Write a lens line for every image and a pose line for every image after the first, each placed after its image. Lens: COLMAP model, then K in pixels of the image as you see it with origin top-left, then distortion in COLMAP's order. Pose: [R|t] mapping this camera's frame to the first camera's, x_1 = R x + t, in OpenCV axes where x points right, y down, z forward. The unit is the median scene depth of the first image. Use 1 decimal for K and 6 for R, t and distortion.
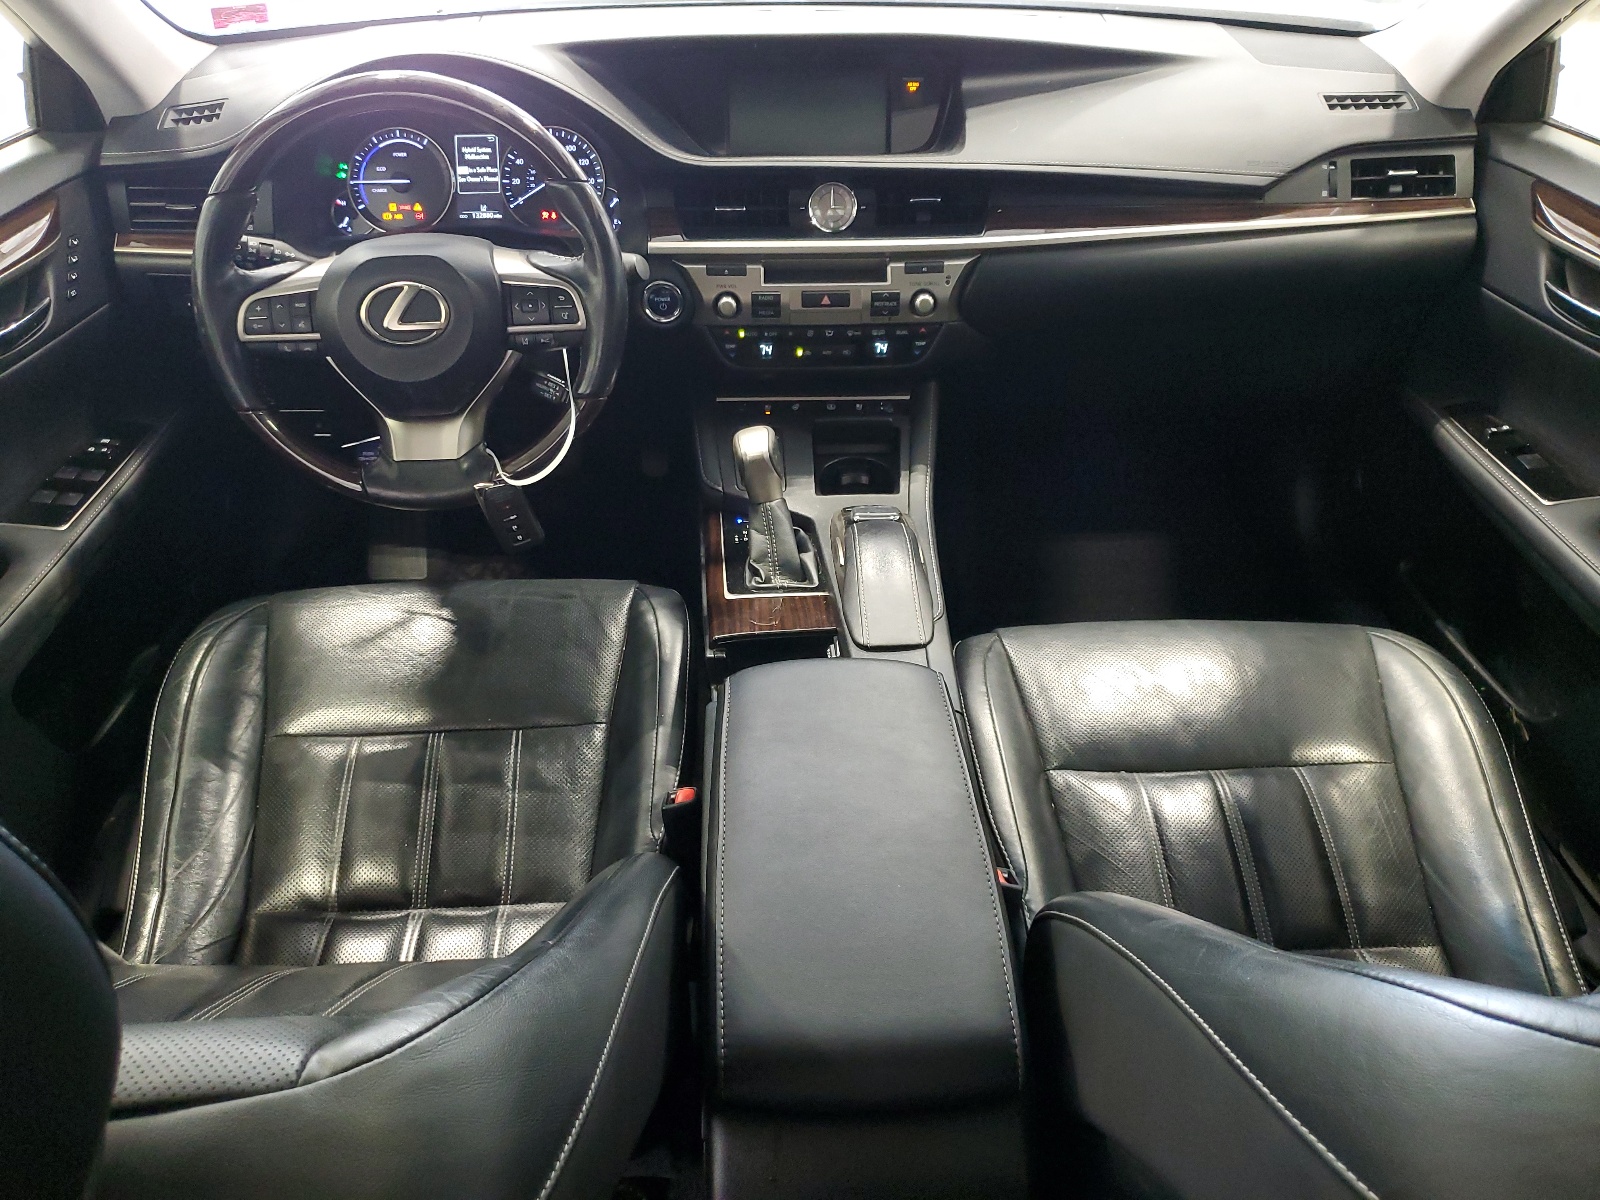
lens RADIAL K [[1231.3, 0, 802.0], [0, 1231.3, 596.7], [0, 0, 1]] dist [-0.029353, -0.001431]
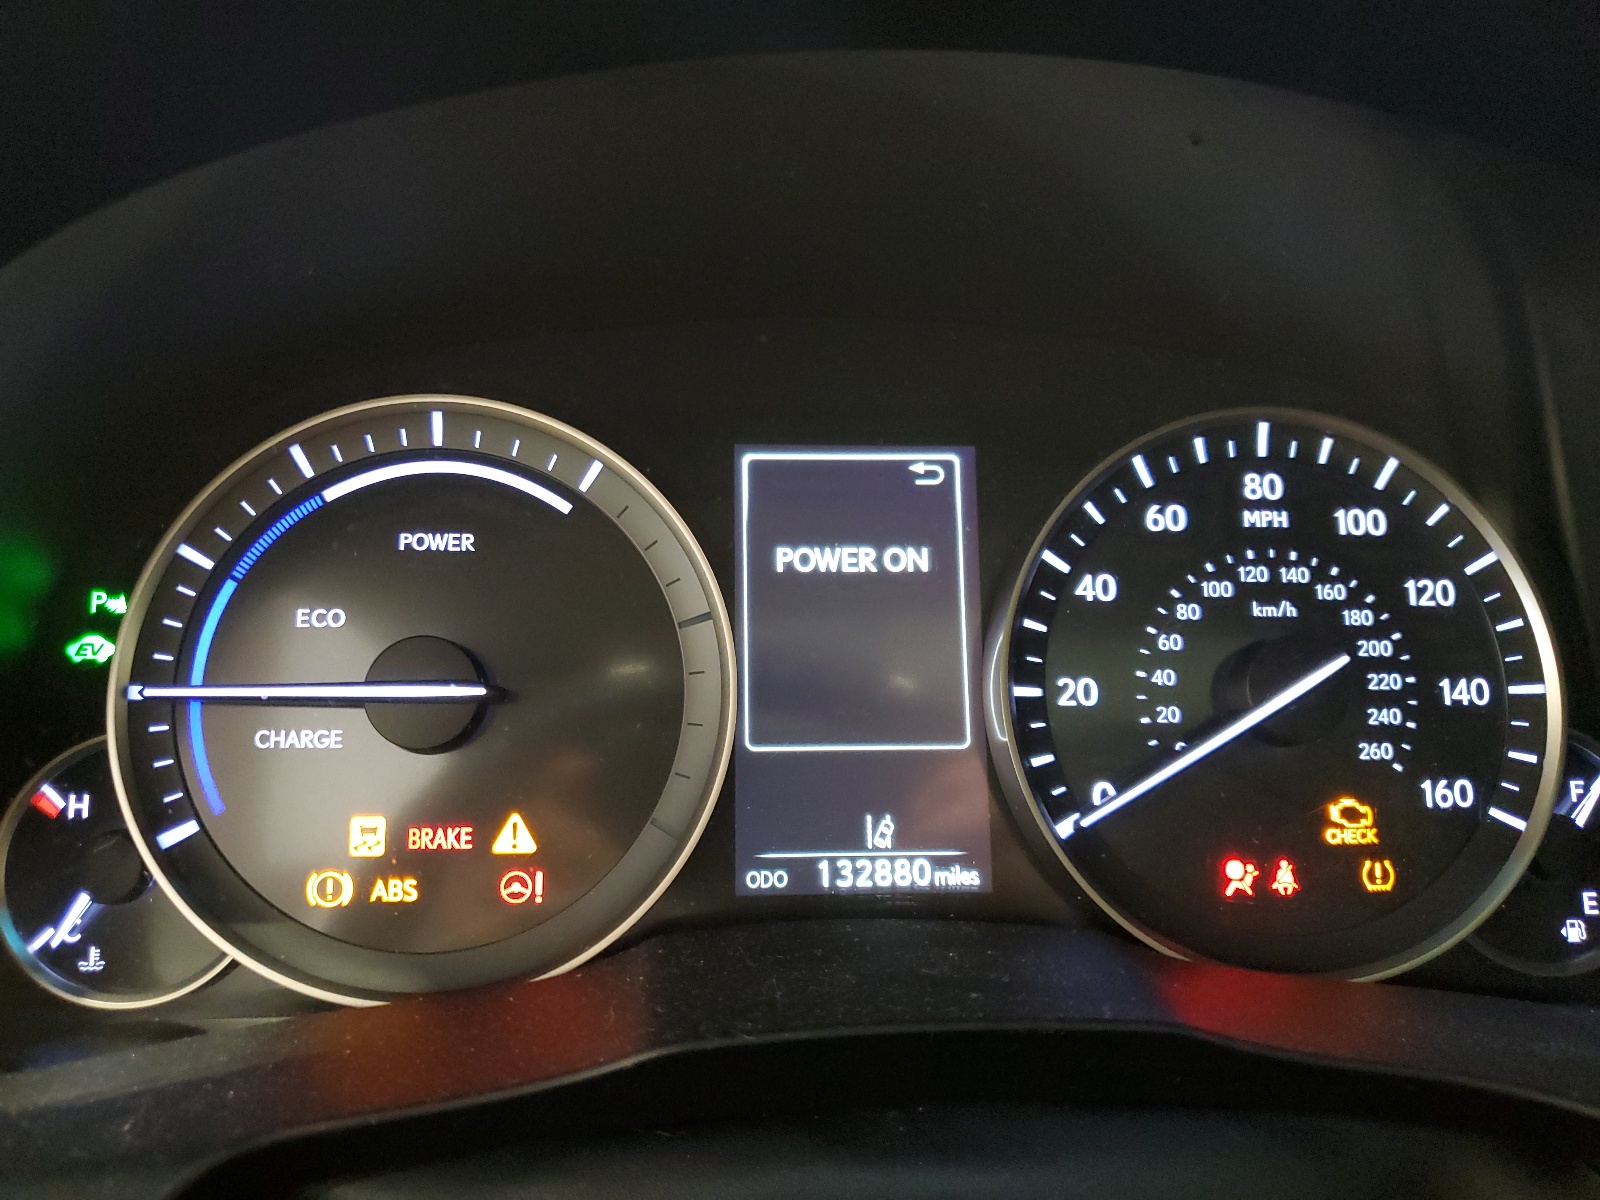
lens RADIAL K [[1231.3, 0, 796.4], [0, 1231.3, 600.2], [0, 0, 1]] dist [-0.029353, -0.001431]
pose [[0.999751, 0.004011, 0.021950, -0.279552], [0.003587, 0.942027, -0.335517, -0.292544], [-0.022023, 0.335512, 0.941778, 0.830188]]
